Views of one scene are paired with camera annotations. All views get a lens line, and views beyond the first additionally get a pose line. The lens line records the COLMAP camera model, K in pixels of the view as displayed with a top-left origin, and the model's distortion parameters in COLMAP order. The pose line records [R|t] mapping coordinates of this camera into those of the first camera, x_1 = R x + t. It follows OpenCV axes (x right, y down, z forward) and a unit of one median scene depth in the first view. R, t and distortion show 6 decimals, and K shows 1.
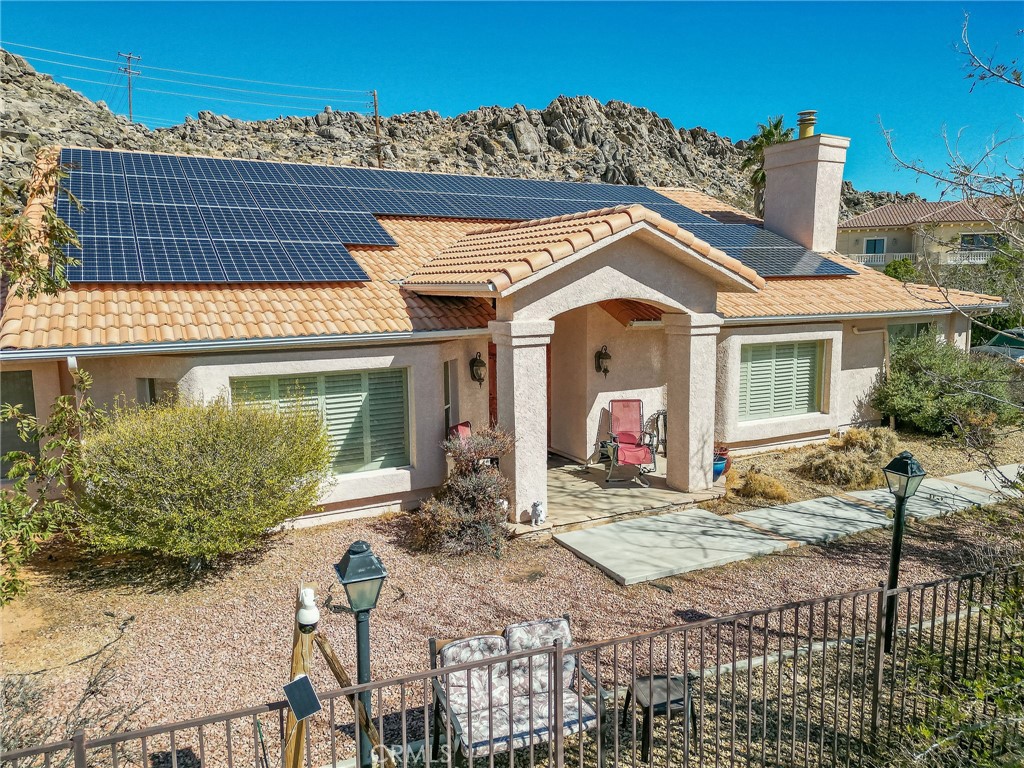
lens RADIAL K [[719.3, 0, 505.1], [0, 719.3, 379.9], [0, 0, 1]] dist [0.042956, -0.031494]
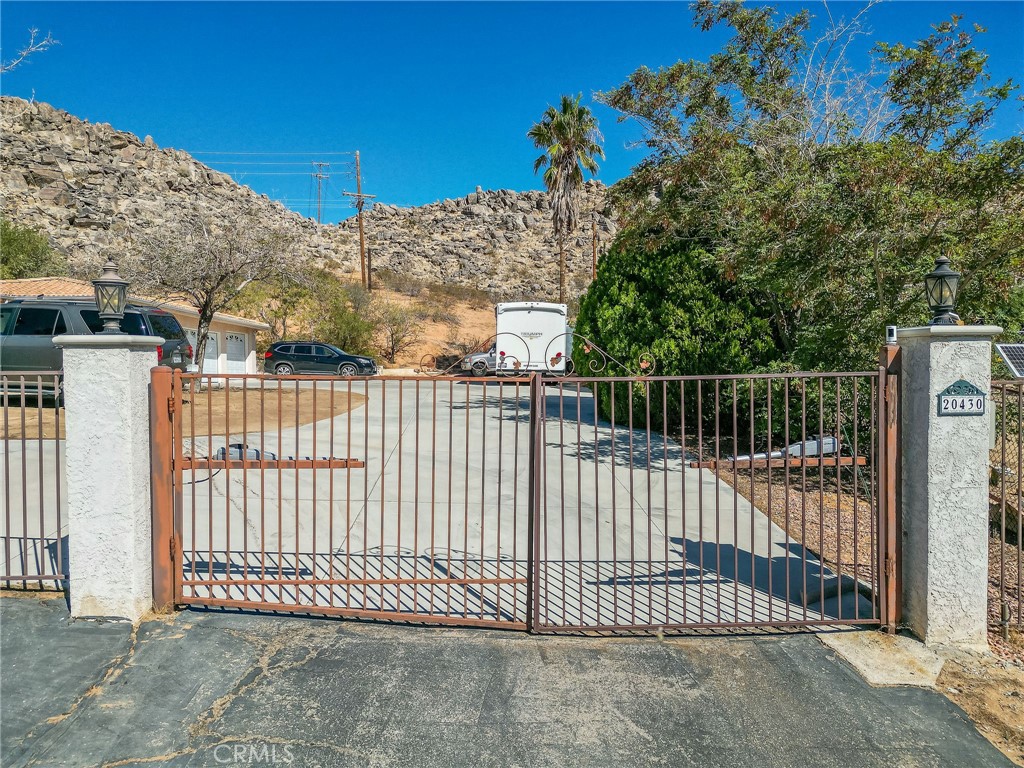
lens RADIAL K [[719.3, 0, 510.6], [0, 719.3, 382.6], [0, 0, 1]] dist [0.042956, -0.031494]
pose [[0.898147, 0.012064, -0.439531, 0.249402], [-0.059616, 0.993734, -0.094546, 0.000118], [0.435636, 0.111120, 0.893238, 0.115712]]
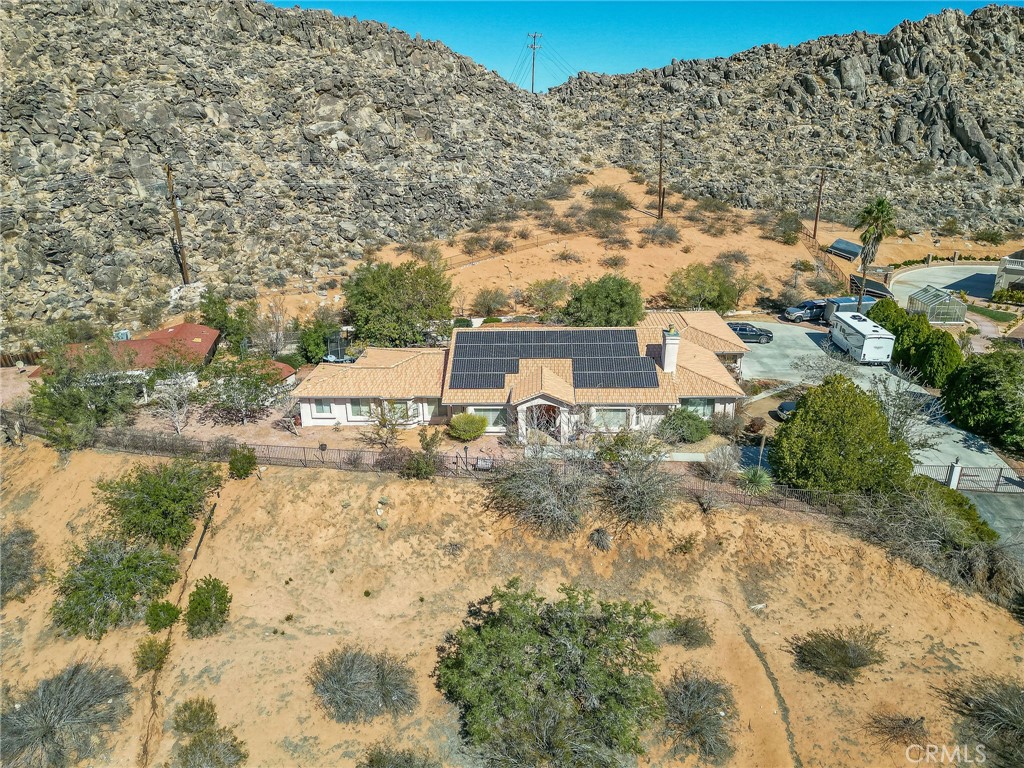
lens RADIAL K [[719.3, 0, 510.4], [0, 719.3, 385.2], [0, 0, 1]] dist [0.042956, -0.031494]
pose [[0.863133, 0.171047, -0.475126, 0.187785], [-0.059170, 0.968662, 0.241231, -0.116051], [0.501498, -0.180102, 0.846205, -0.270230]]
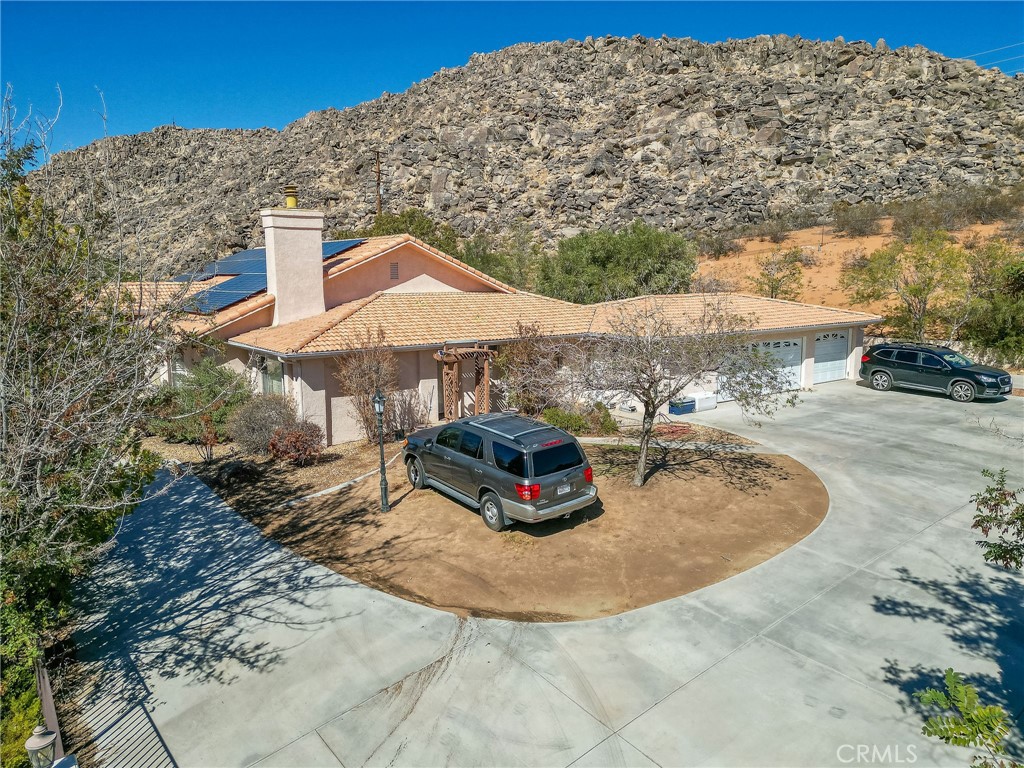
lens RADIAL K [[719.3, 0, 512.5], [0, 719.3, 388.3], [0, 0, 1]] dist [0.042956, -0.031494]
pose [[0.164710, 0.167338, -0.972044, 0.260904], [-0.120246, 0.981559, 0.148601, -0.040356], [0.978985, 0.092408, 0.181794, 0.160038]]
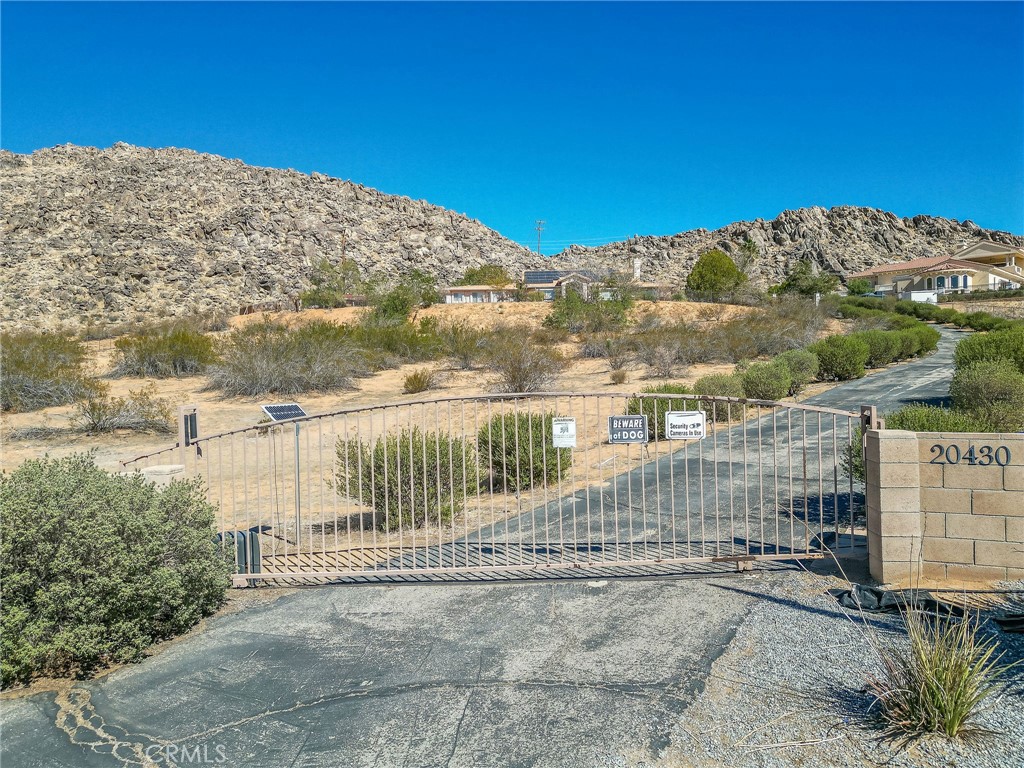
lens RADIAL K [[719.3, 0, 511.3], [0, 719.3, 393.6], [0, 0, 1]] dist [0.042956, -0.031494]
pose [[0.875212, 0.008401, -0.483666, 0.342516], [-0.061095, 0.993762, -0.093293, 0.195567], [0.479865, 0.111200, 0.870267, -0.643319]]
